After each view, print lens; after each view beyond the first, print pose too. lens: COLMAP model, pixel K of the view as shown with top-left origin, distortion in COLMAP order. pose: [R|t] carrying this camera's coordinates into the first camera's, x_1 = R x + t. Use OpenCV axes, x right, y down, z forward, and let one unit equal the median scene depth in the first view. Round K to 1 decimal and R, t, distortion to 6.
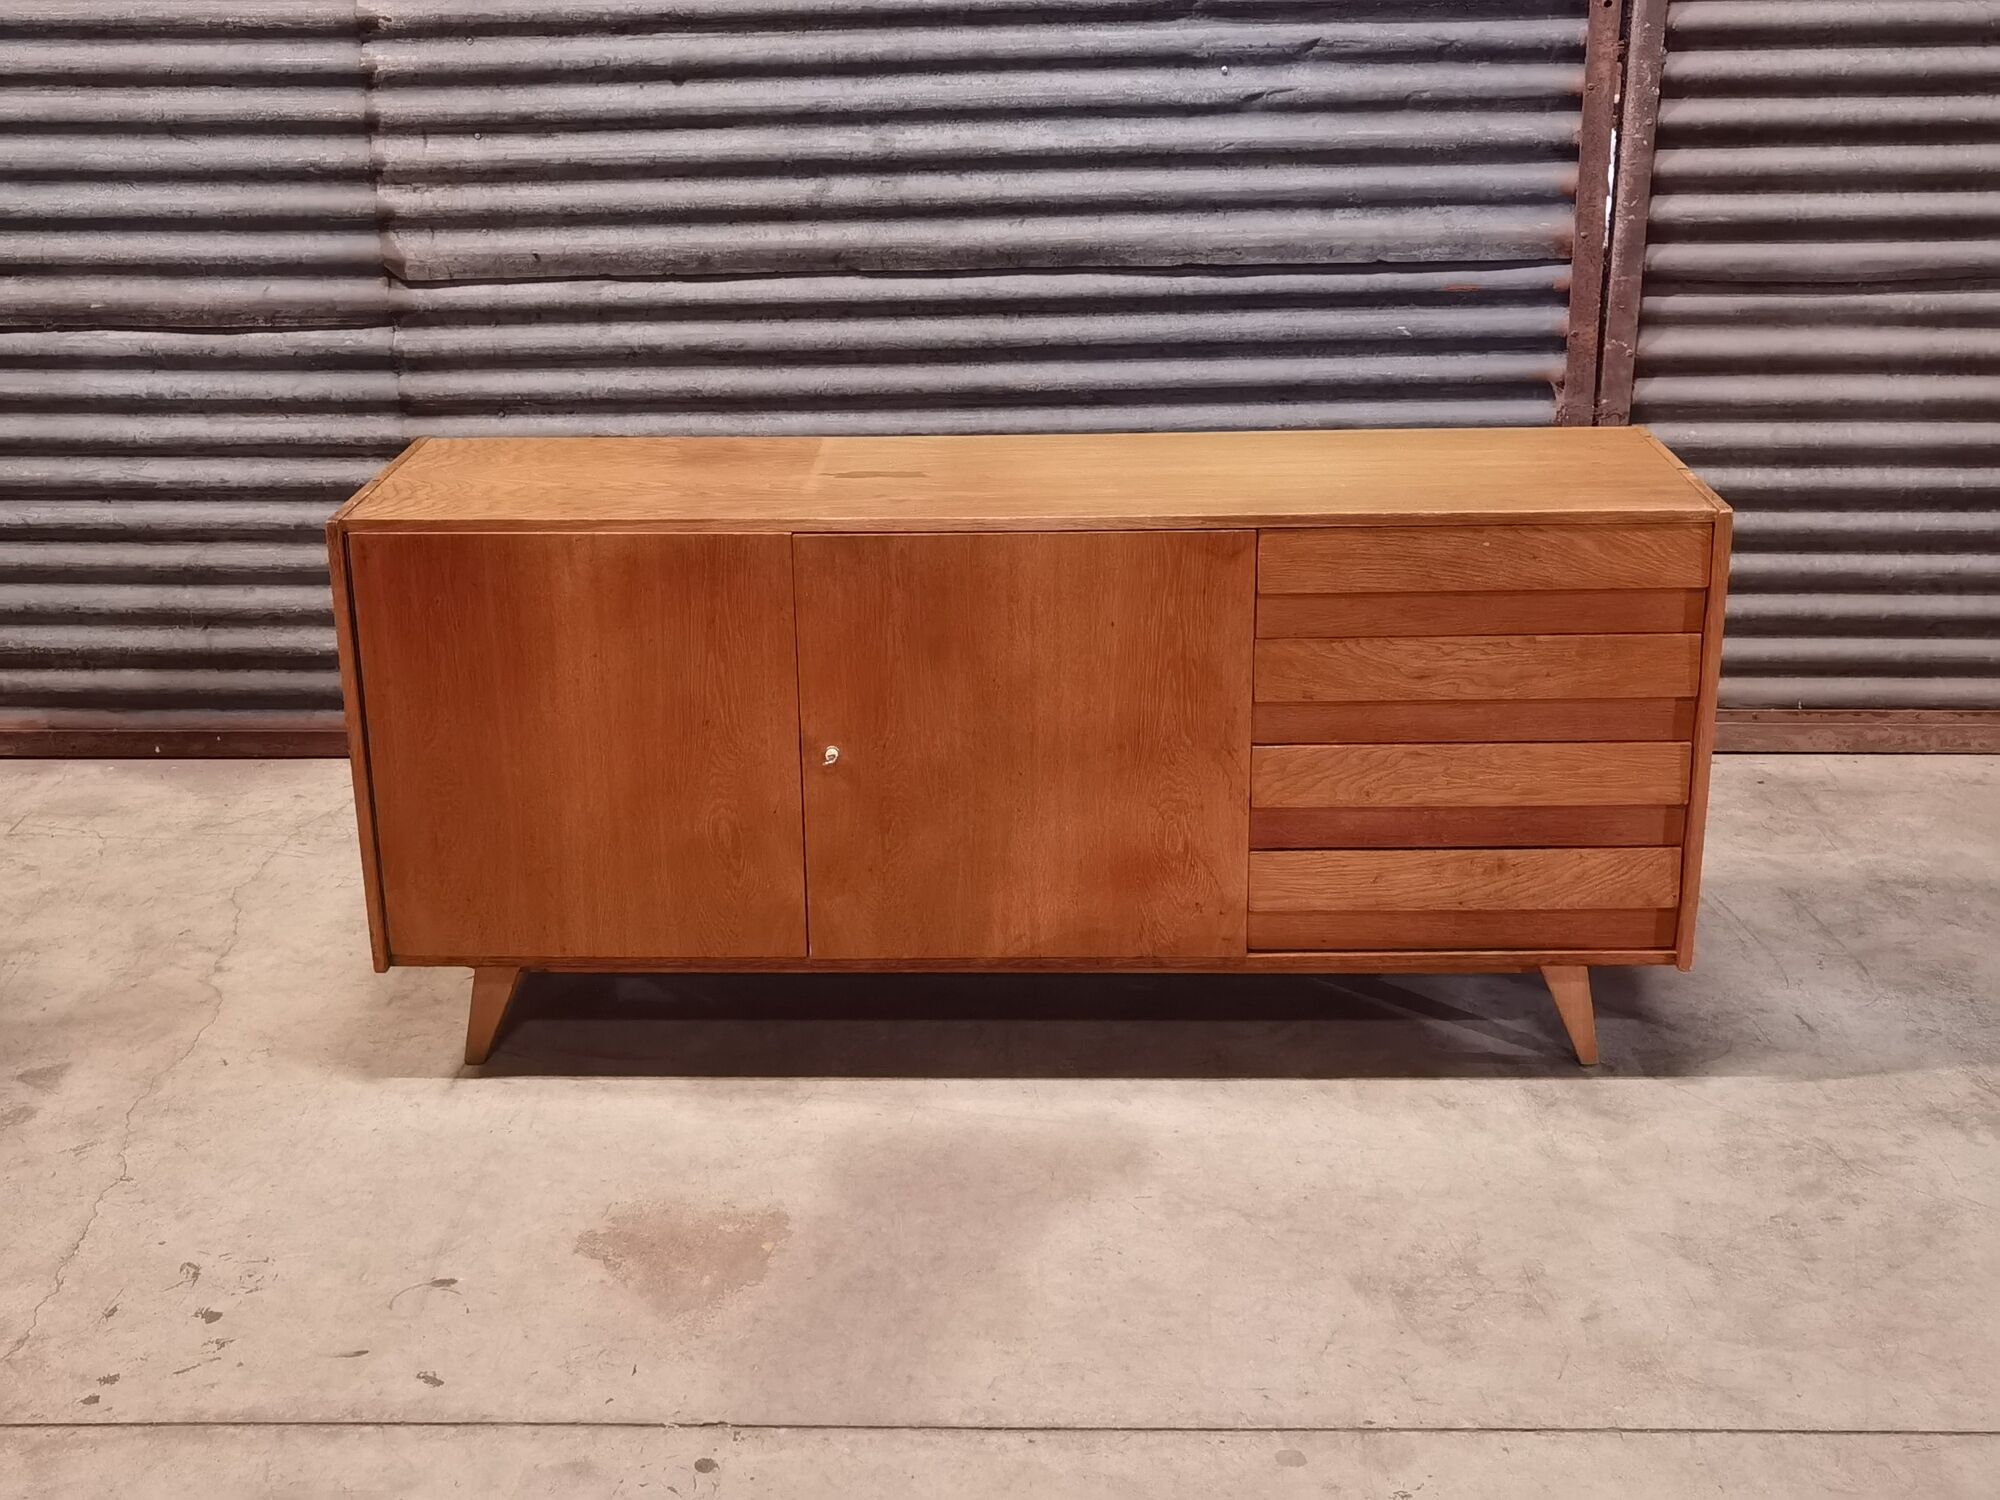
lens RADIAL K [[2357.3, 0, 971.7], [0, 2357.3, 710.6], [0, 0, 1]] dist [-0.000669, 0.000000]
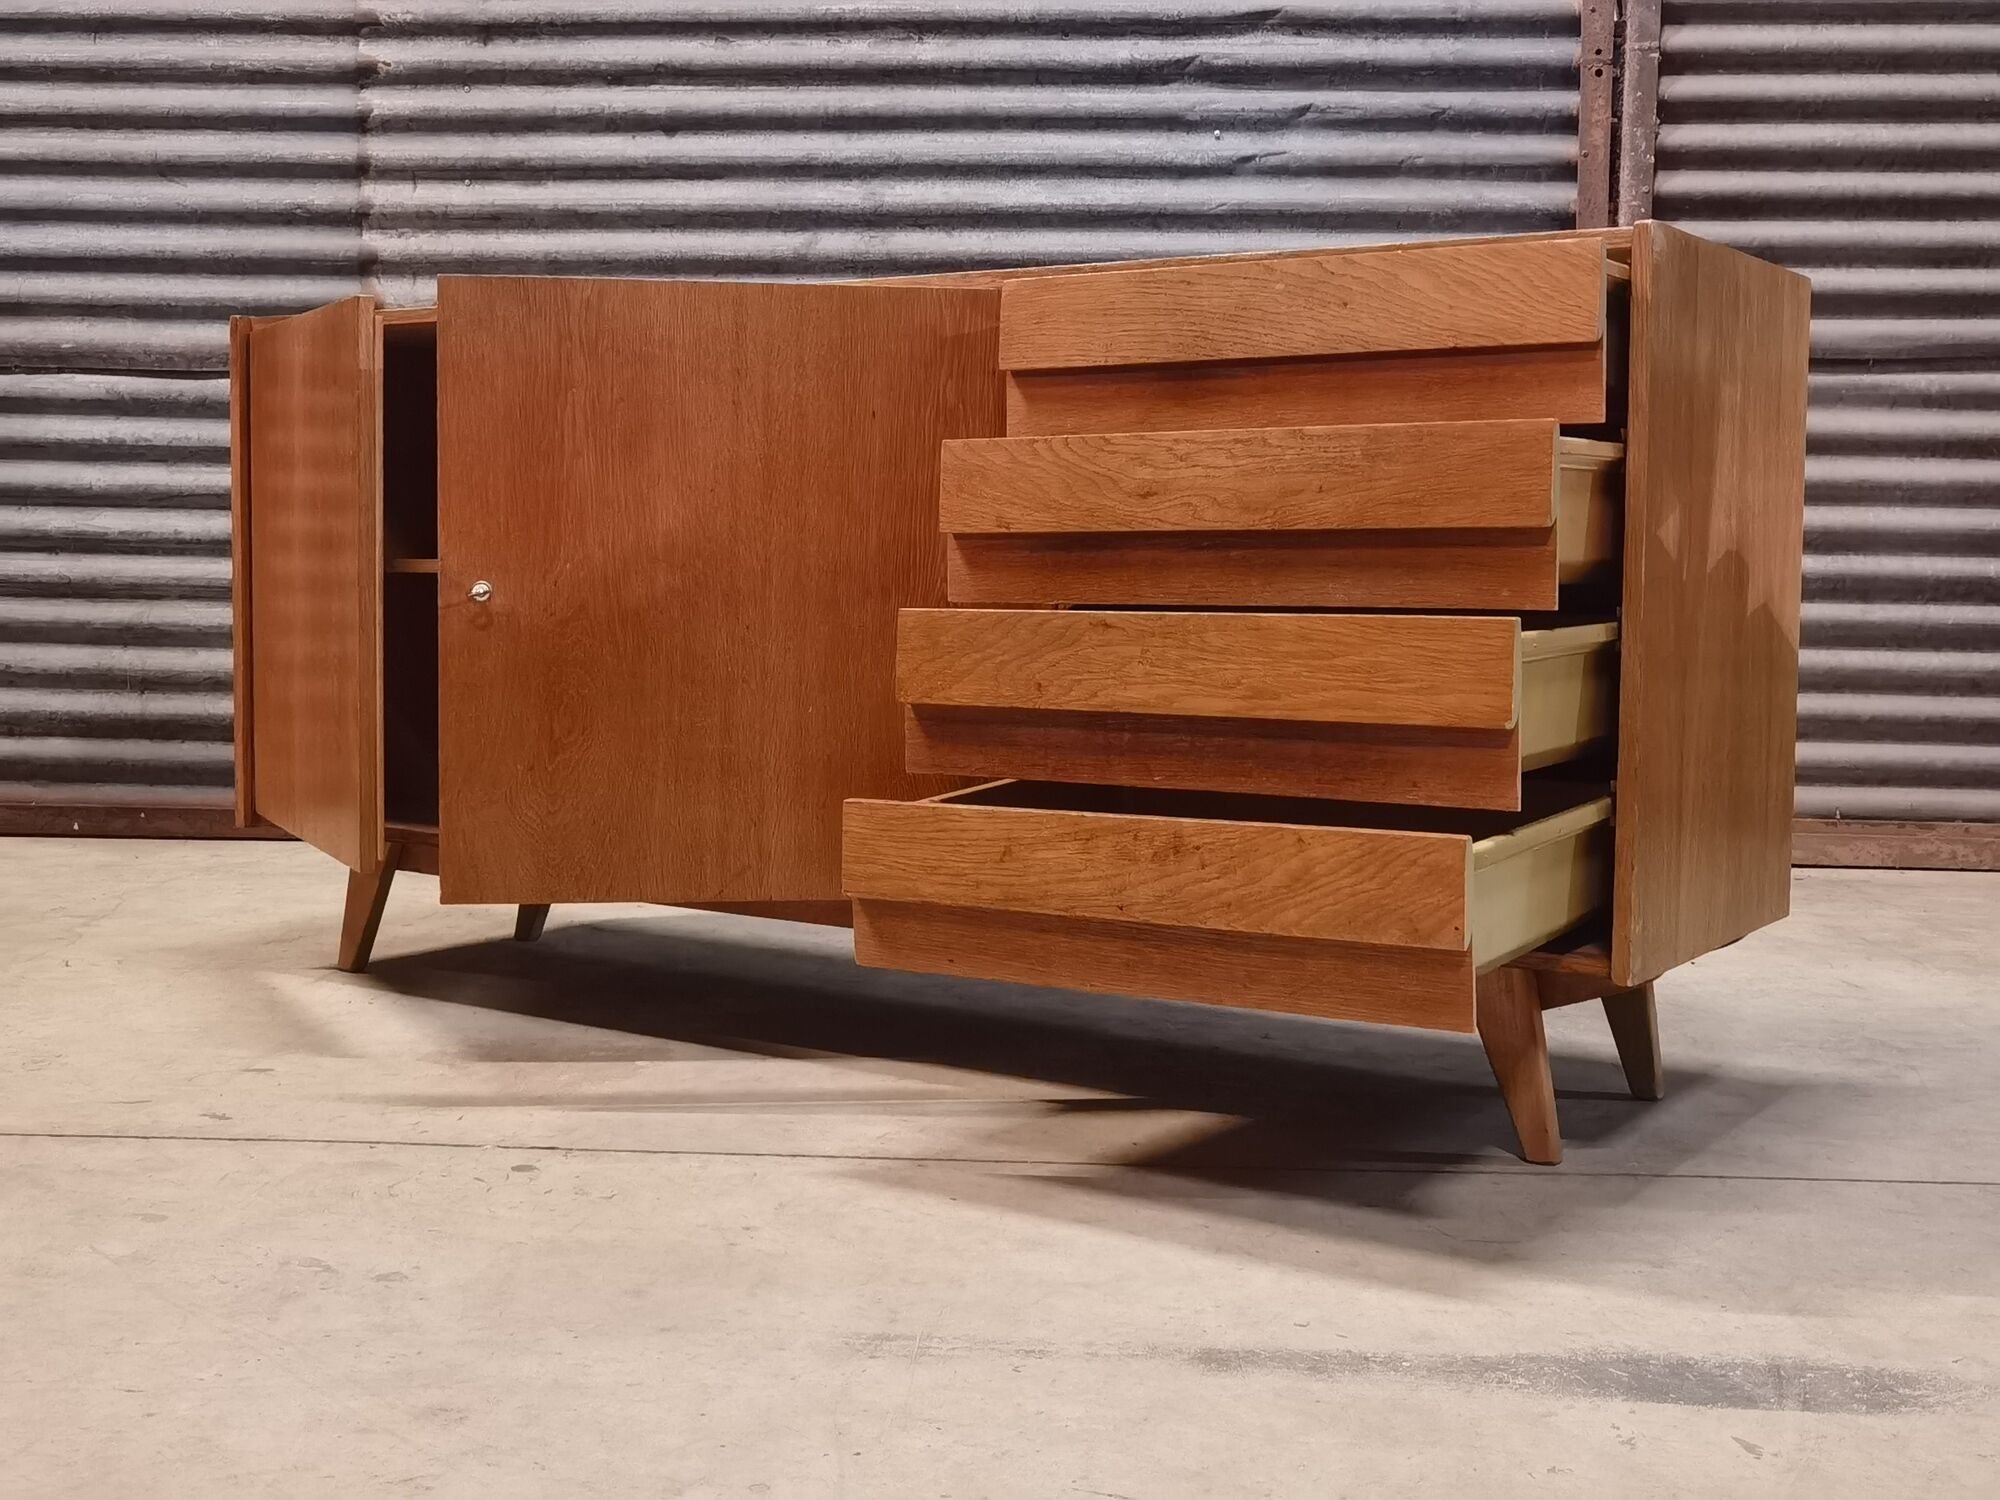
lens RADIAL K [[2357.3, 0, 997.9], [0, 2357.3, 720.5], [0, 0, 1]] dist [-0.000669, 0.000000]
pose [[0.999484, 0.027699, -0.016282, 0.037716], [-0.030960, 0.965770, -0.257544, 0.228600], [0.008591, 0.257915, 0.966129, 0.098401]]
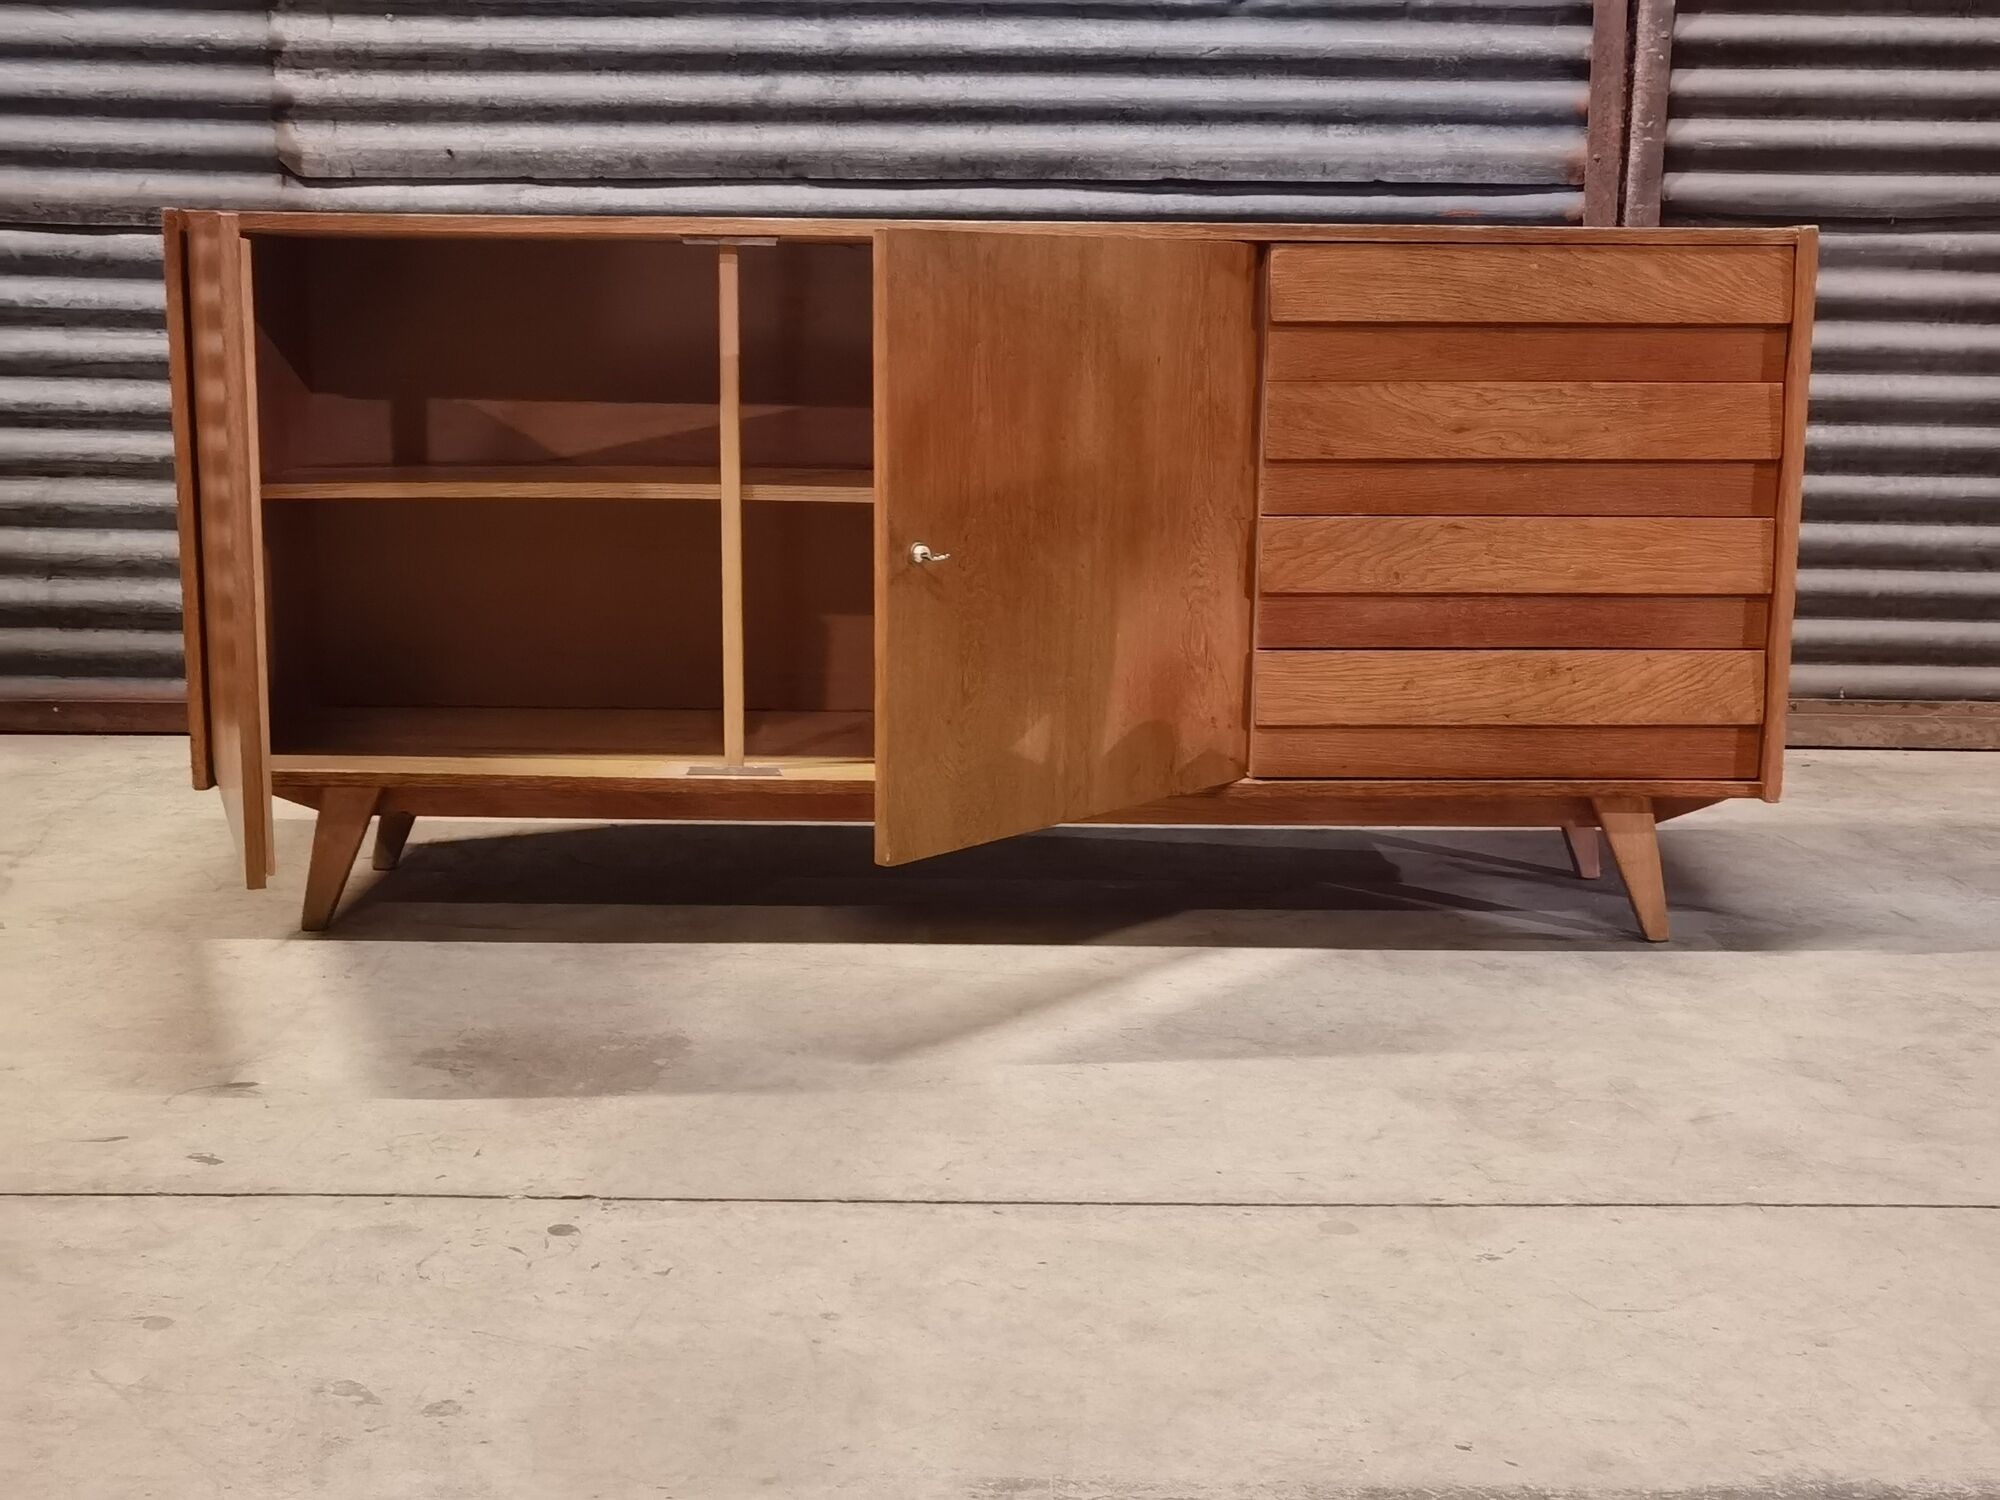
lens RADIAL K [[2357.3, 0, 1028.5], [0, 2357.3, 726.8], [0, 0, 1]] dist [-0.000669, 0.000000]
pose [[0.998731, 0.018035, 0.047019, -0.001949], [-0.010287, 0.987048, -0.160097, 0.170549], [-0.049298, 0.159410, 0.985981, 0.138884]]
